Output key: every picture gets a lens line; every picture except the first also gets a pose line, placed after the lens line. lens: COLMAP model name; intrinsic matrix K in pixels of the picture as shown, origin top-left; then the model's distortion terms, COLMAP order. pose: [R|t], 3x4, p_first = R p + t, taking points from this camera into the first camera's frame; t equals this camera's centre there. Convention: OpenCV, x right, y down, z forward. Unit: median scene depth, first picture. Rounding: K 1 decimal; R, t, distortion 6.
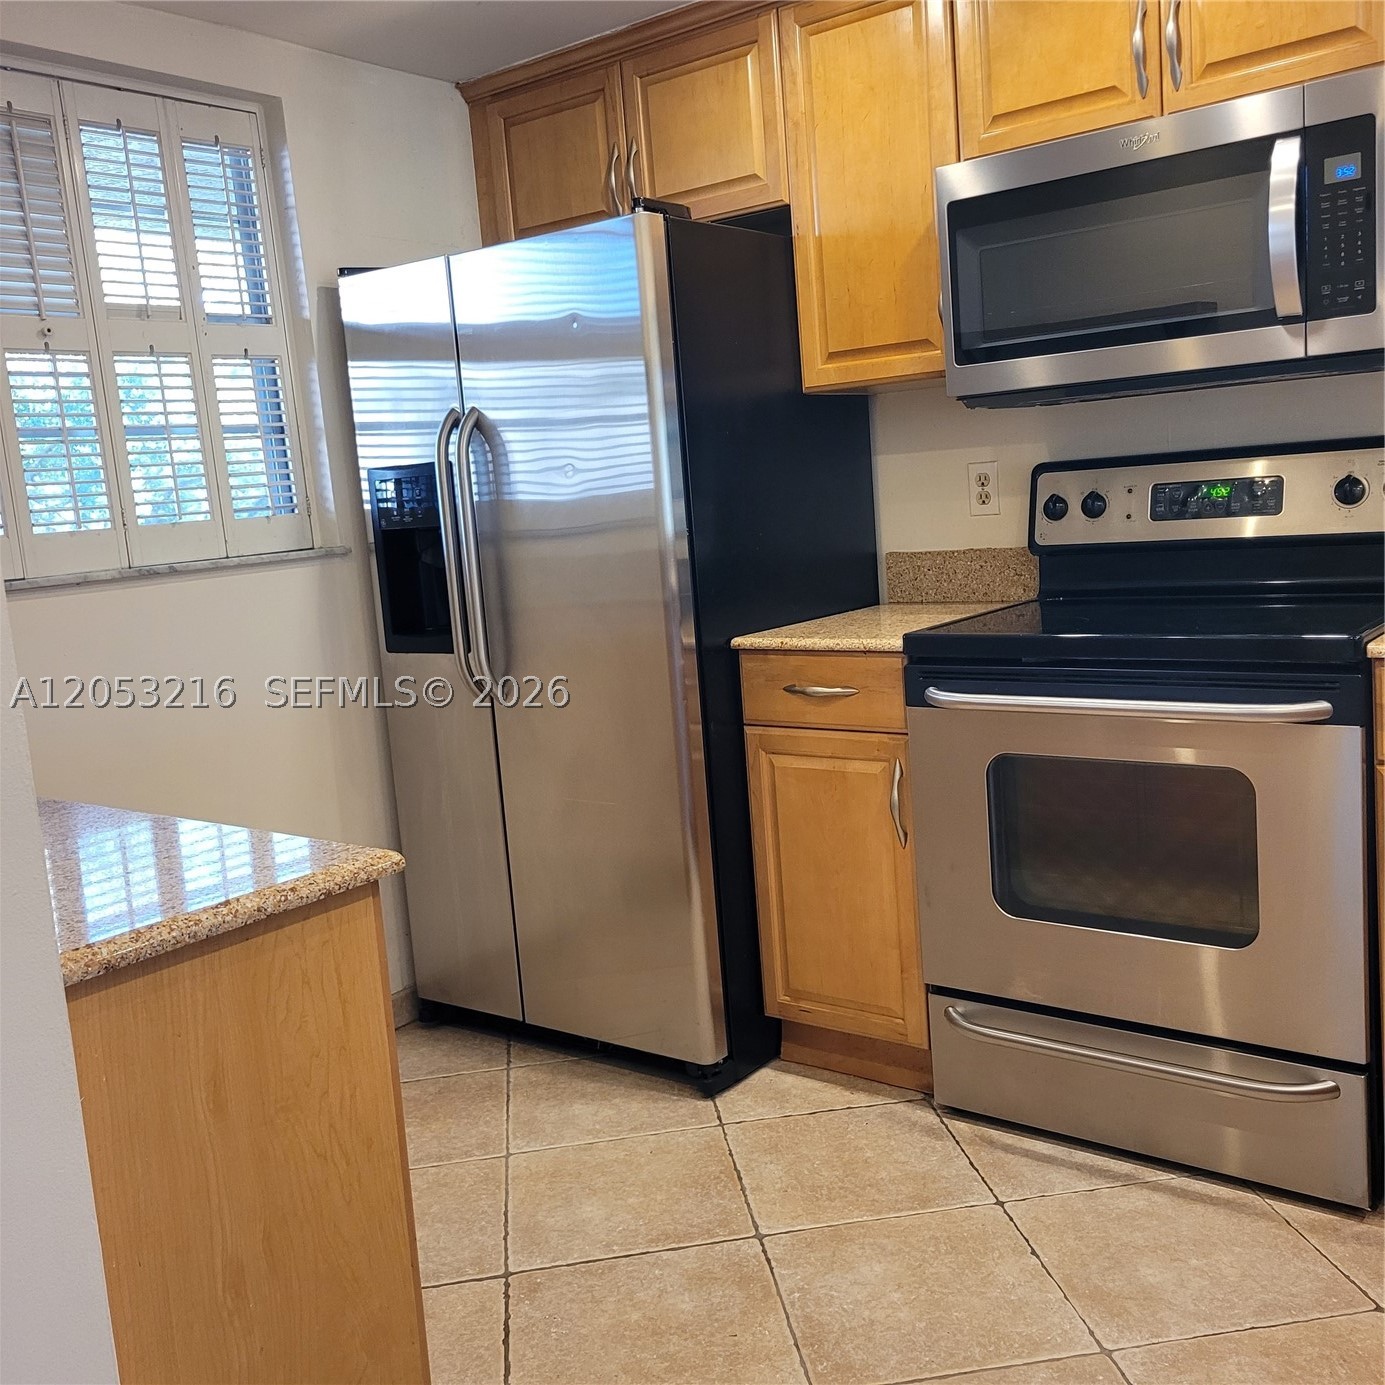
lens RADIAL K [[1410.0, 0, 722.6], [0, 1410.0, 674.2], [0, 0, 1]] dist [0.046321, -0.024415]
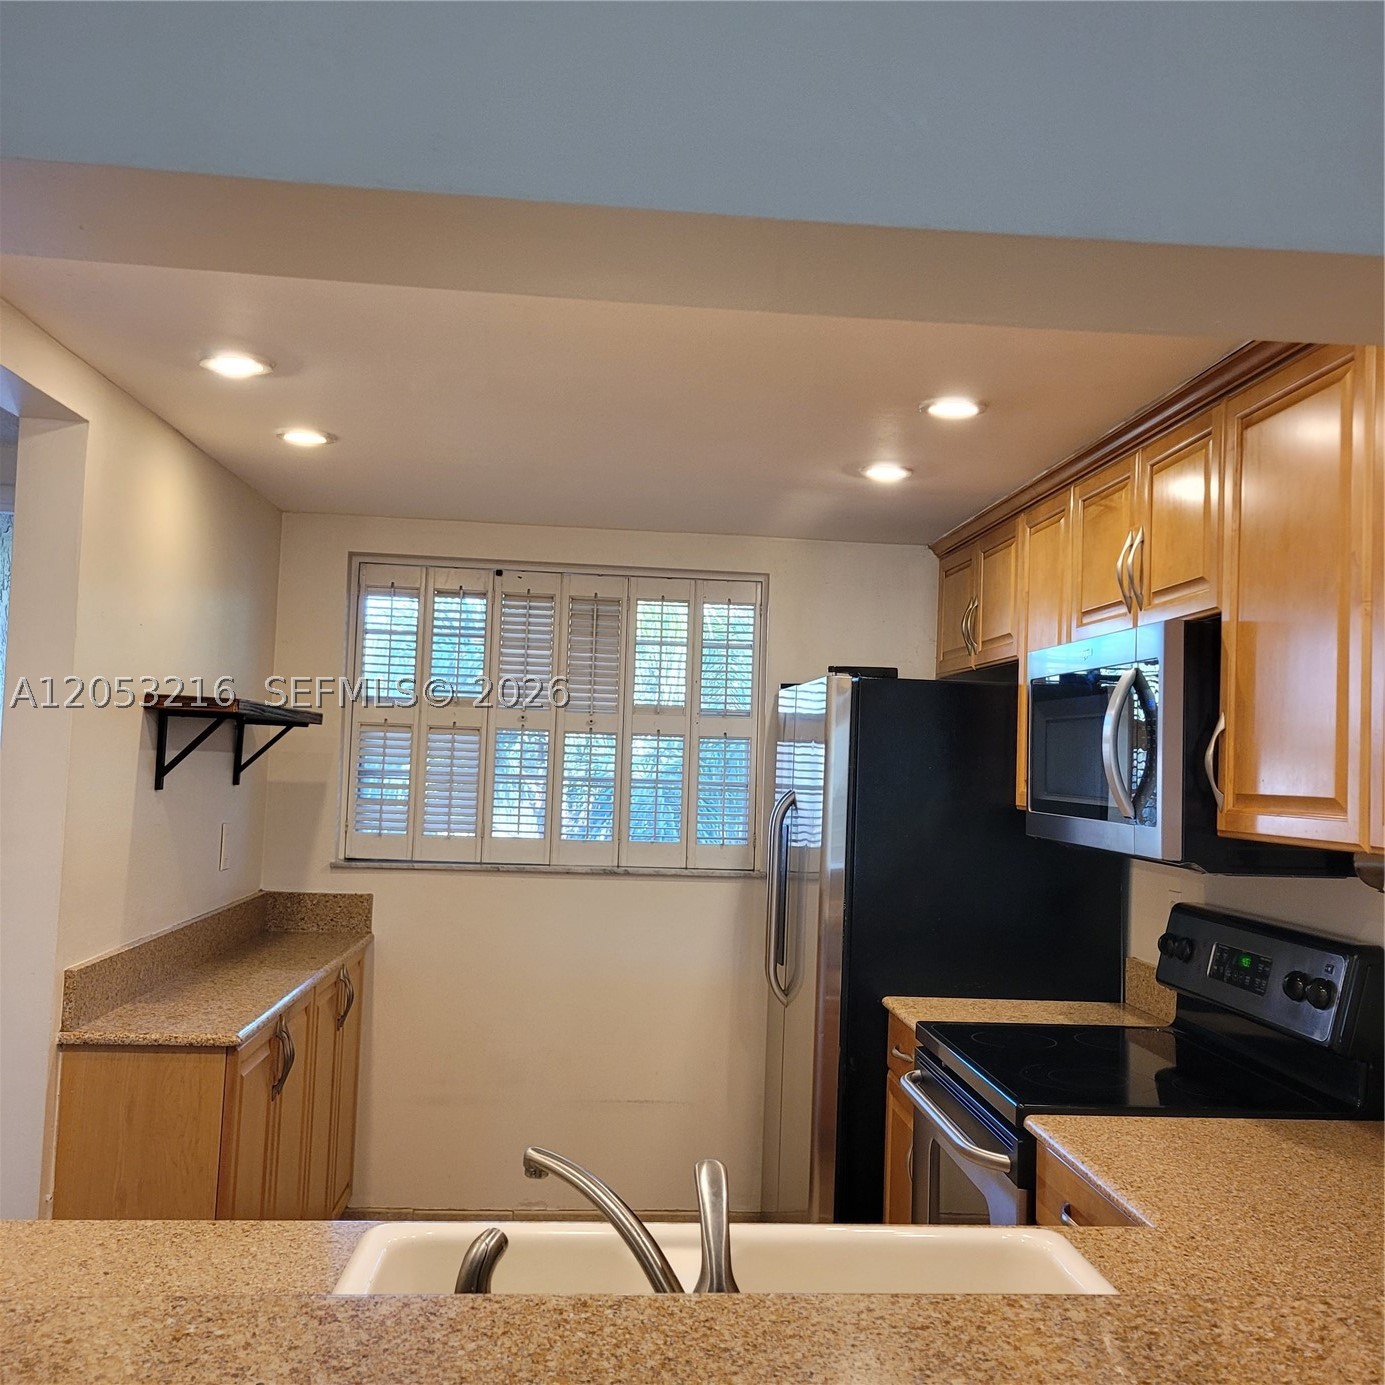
lens RADIAL K [[1410.0, 0, 722.6], [0, 1410.0, 674.2], [0, 0, 1]] dist [0.046321, -0.024415]
pose [[0.676369, 0.055899, -0.734439, 0.942738], [-0.188347, 0.977091, -0.099087, -0.175003], [0.712075, 0.205349, 0.671403, -0.025872]]
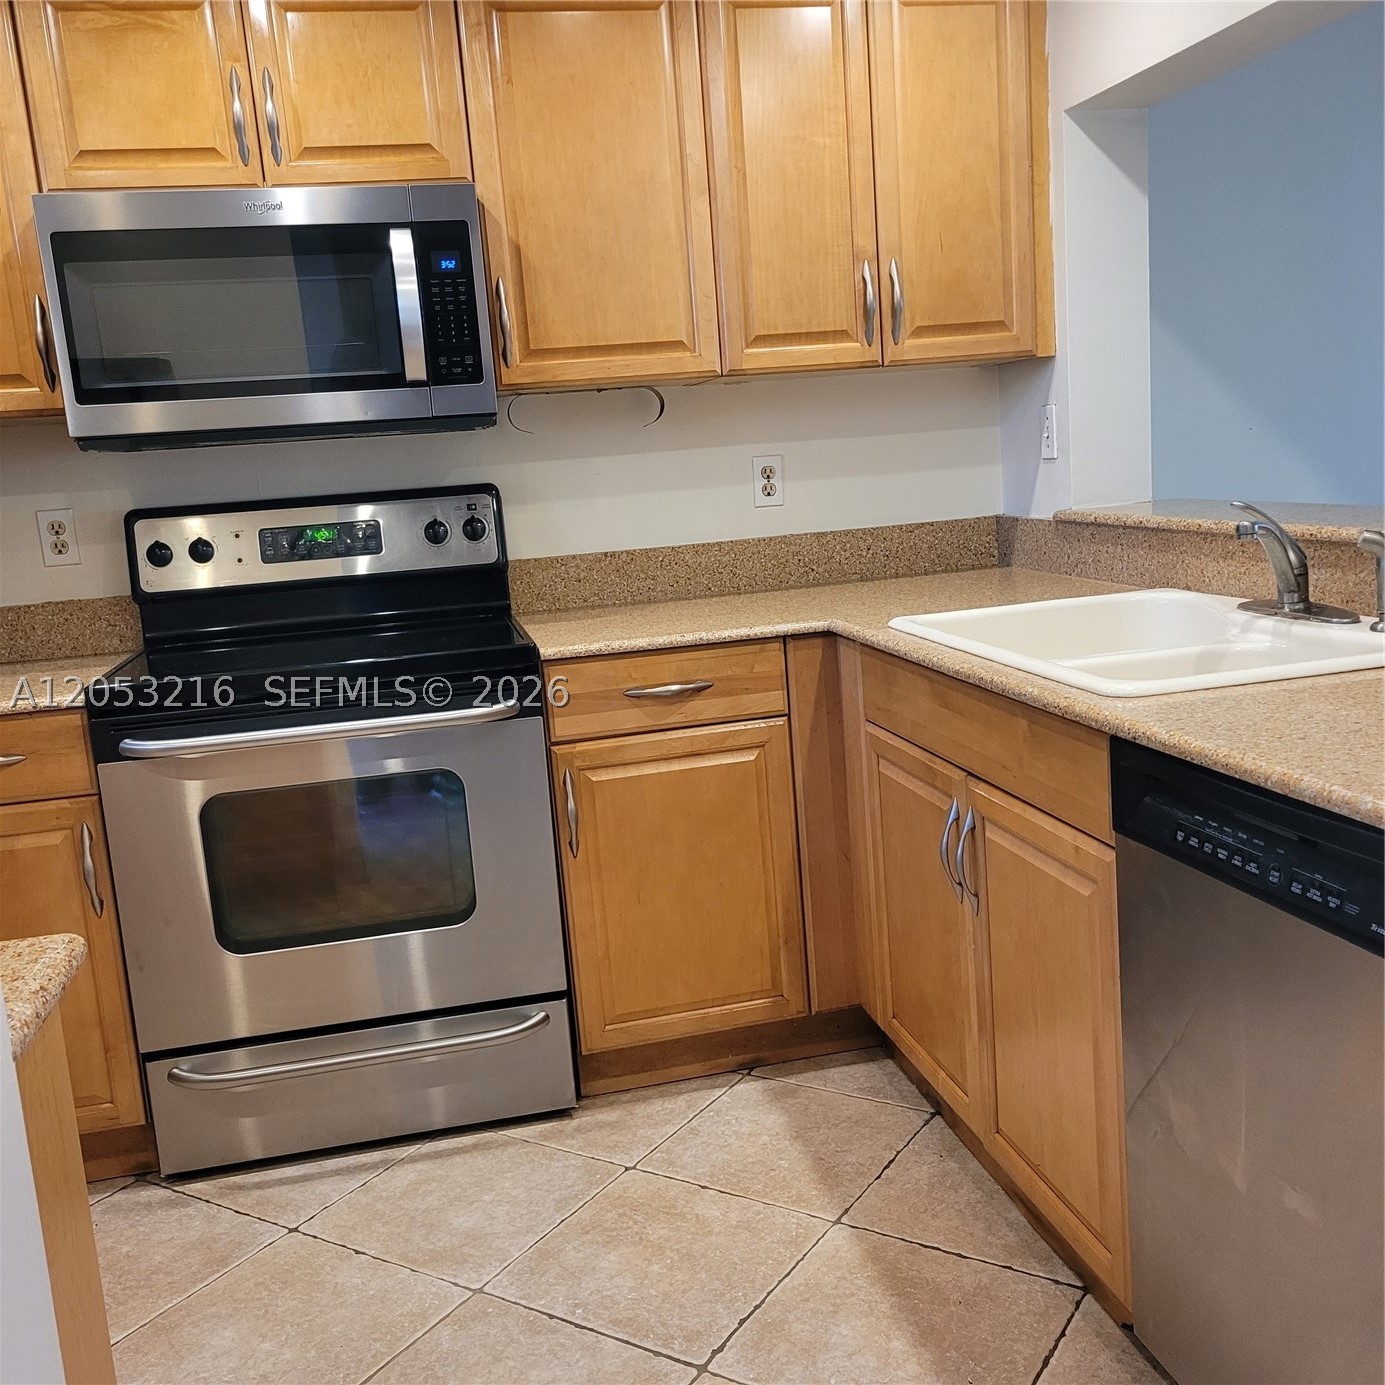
lens RADIAL K [[1415.6, 0, 692.5], [0, 1415.6, 692.5], [0, 0, 1]] dist [0.048070, -0.012084]
pose [[0.645241, -0.097722, 0.757703, -0.324777], [0.126548, 0.991756, 0.020143, 0.006592], [-0.753425, 0.082889, 0.652288, 0.079697]]
